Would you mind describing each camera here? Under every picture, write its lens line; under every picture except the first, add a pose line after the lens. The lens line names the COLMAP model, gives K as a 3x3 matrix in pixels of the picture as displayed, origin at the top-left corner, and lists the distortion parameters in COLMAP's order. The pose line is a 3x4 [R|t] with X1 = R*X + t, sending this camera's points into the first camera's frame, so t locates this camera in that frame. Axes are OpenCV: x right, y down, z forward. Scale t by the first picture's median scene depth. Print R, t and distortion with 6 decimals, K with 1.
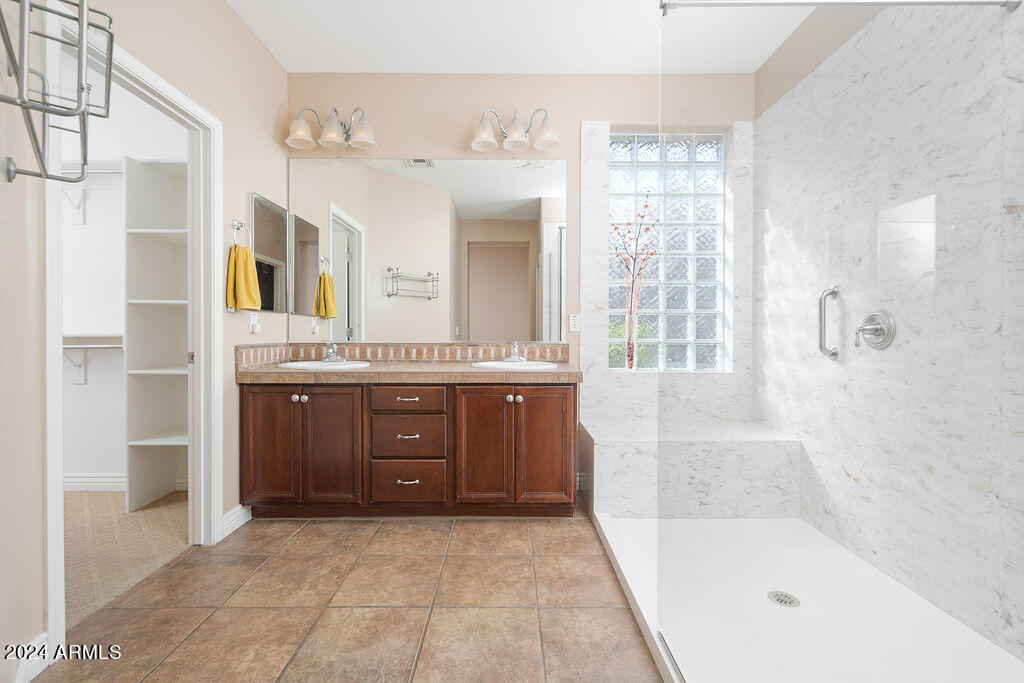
lens RADIAL K [[450.5, 0, 505.3], [0, 450.5, 333.7], [0, 0, 1]] dist [-0.000900, -0.000396]
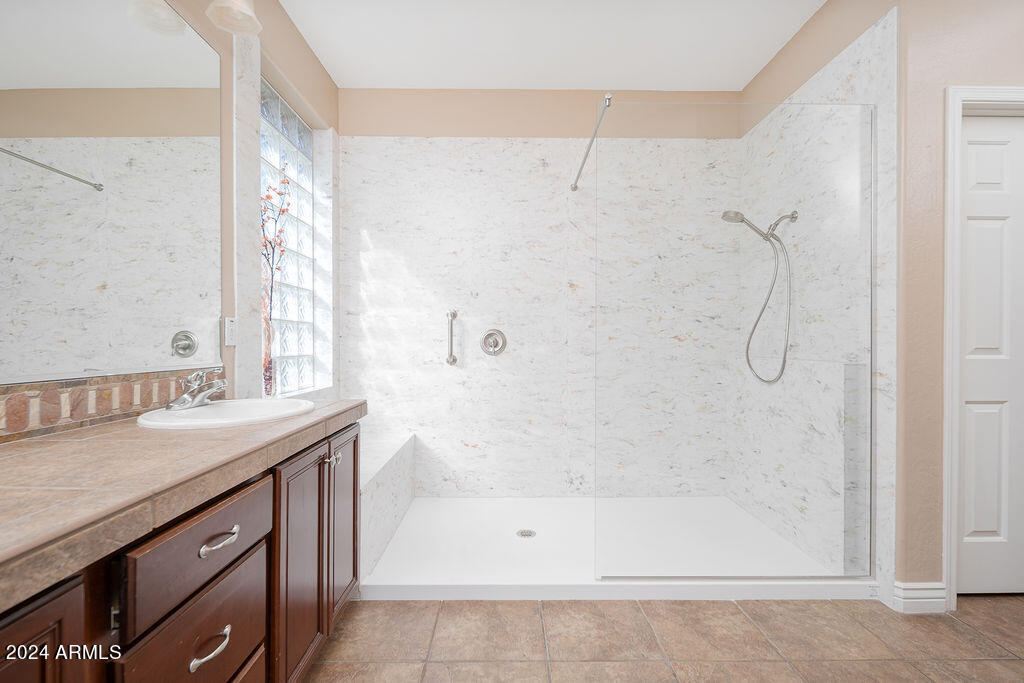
lens RADIAL K [[450.5, 0, 507.3], [0, 450.5, 342.8], [0, 0, 1]] dist [-0.000900, -0.000396]
pose [[-0.005655, -0.004462, 0.999974, -0.642876], [0.004992, 0.999977, 0.004491, -0.013113], [-0.999972, 0.005017, -0.005632, 0.868028]]
